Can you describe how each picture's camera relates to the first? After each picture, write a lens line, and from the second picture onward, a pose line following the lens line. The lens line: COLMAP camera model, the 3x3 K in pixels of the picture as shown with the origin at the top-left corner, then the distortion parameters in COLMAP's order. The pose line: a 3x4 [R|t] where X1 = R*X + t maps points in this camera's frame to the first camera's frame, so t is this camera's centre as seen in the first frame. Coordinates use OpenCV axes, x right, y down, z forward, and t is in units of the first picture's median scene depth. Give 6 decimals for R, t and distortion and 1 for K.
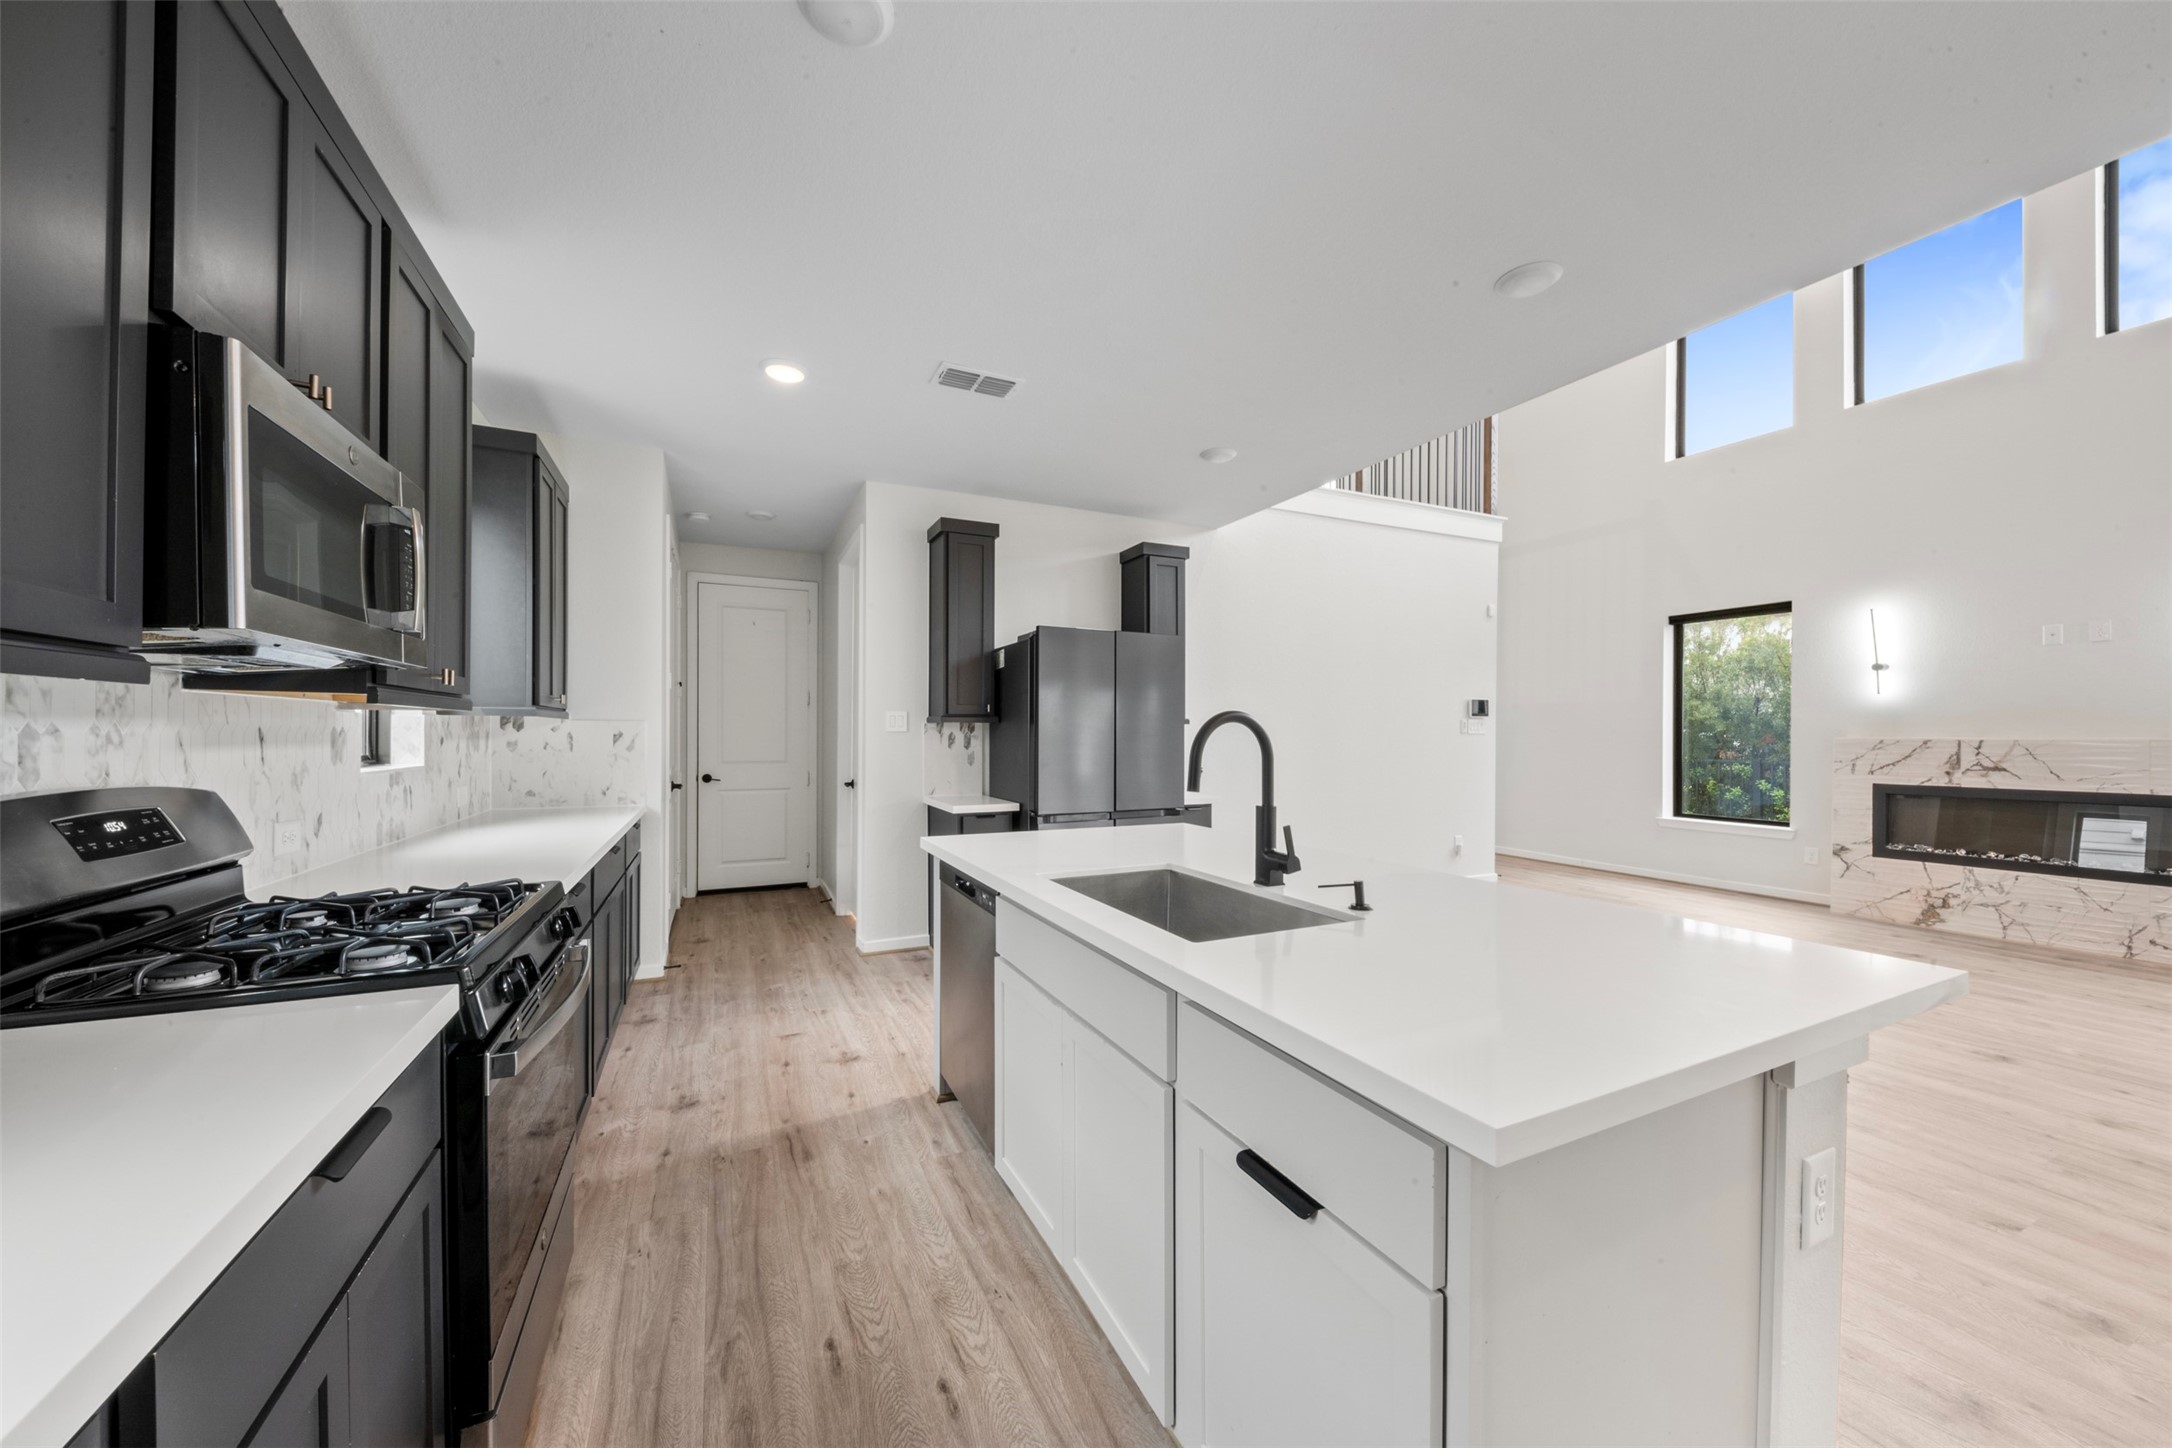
lens RADIAL K [[756.8, 0, 1085.1], [0, 756.8, 738.3], [0, 0, 1]] dist [-0.003491, -0.000516]
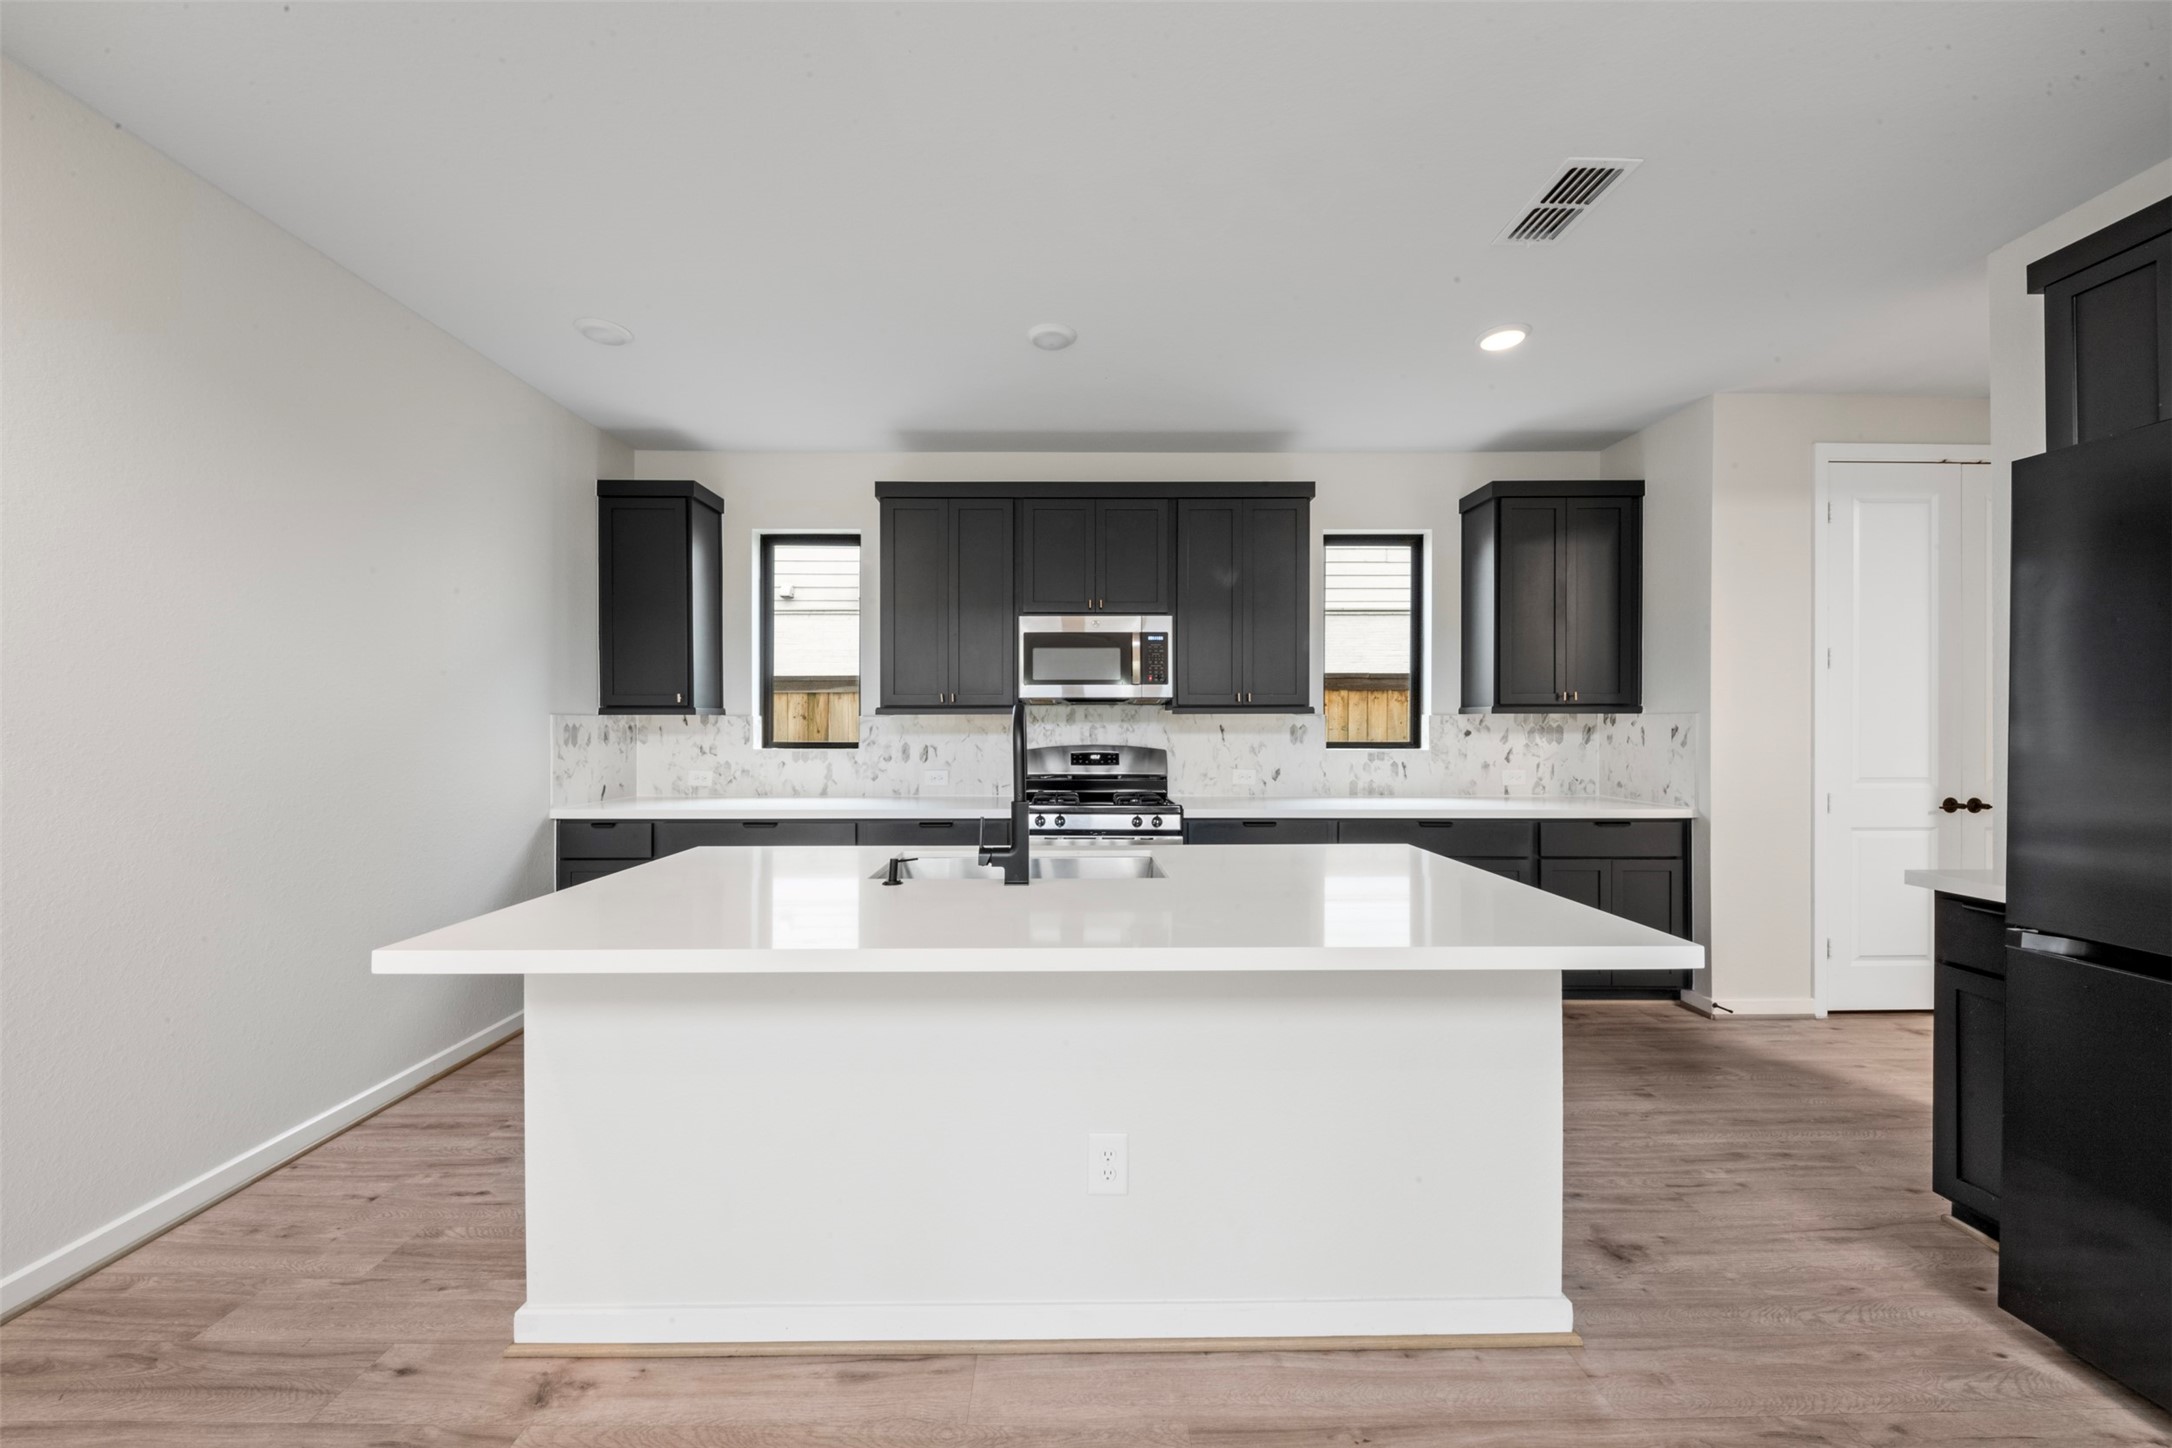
lens RADIAL K [[756.8, 0, 1078.9], [0, 756.8, 732.6], [0, 0, 1]] dist [-0.003491, -0.000516]
pose [[-0.424834, 0.004080, -0.905262, 1.057966], [-0.006220, 0.999953, 0.007426, -0.005161], [0.905250, 0.008785, -0.424789, 1.476728]]
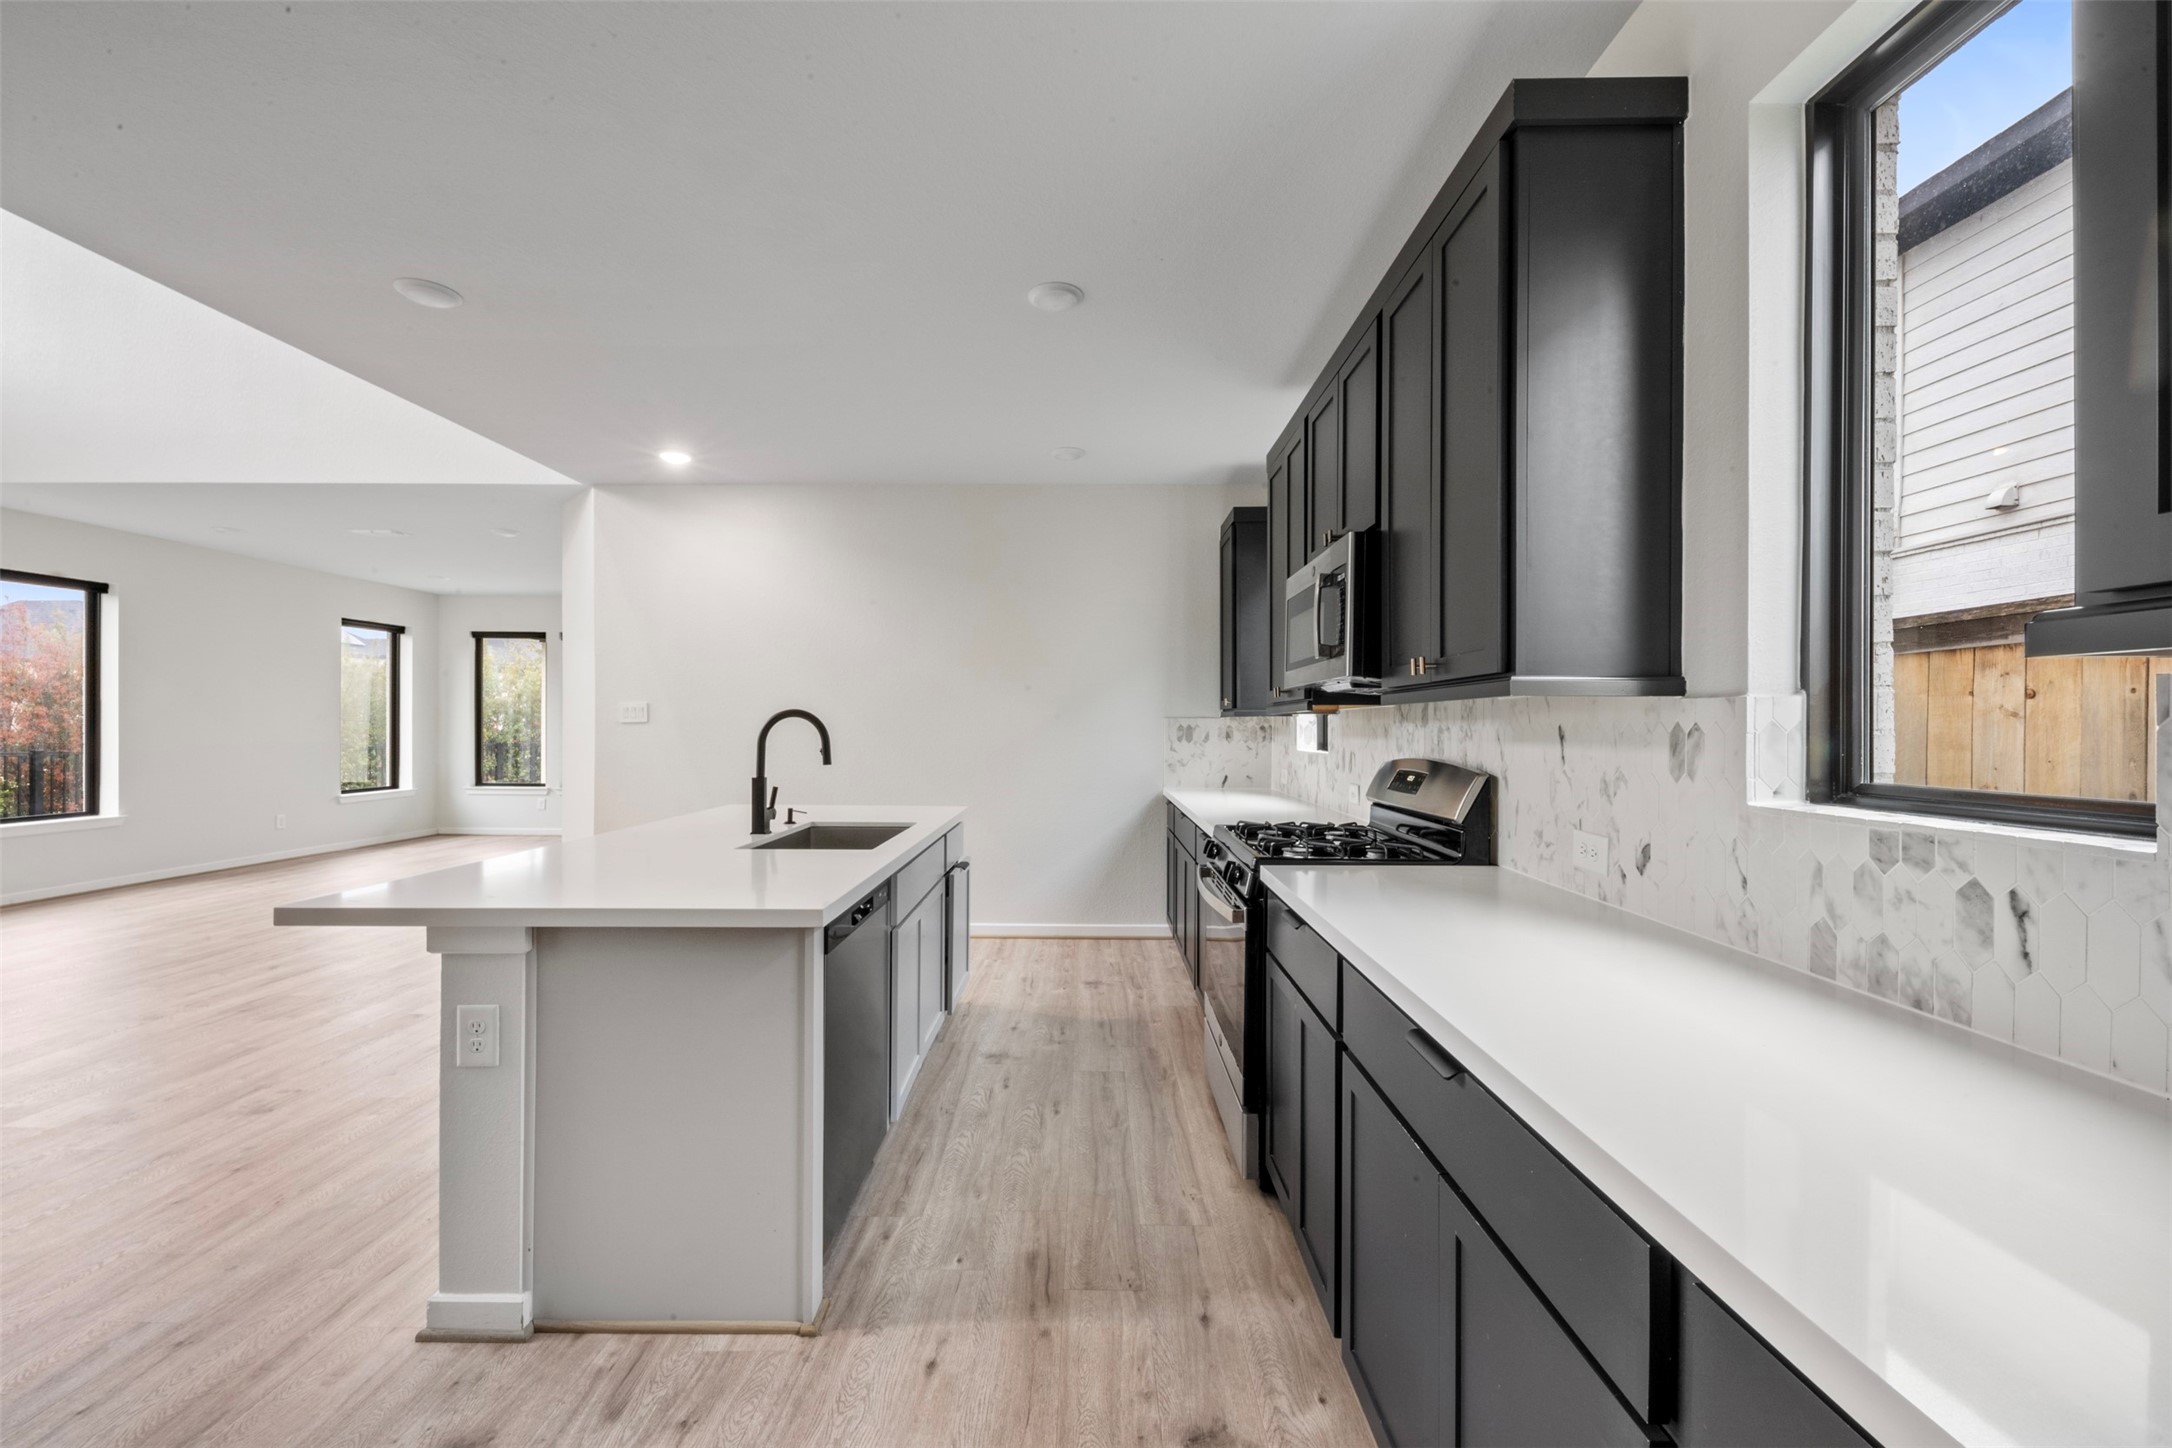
lens RADIAL K [[861.2, 0, 1072.5], [0, 861.2, 731.6], [0, 0, 1]] dist [0.002566, 0.000163]
pose [[-0.893280, -0.011424, 0.449356, -0.967588], [-0.006617, 0.999903, 0.012266, -0.014331], [-0.449452, 0.007984, -0.893269, 2.144344]]
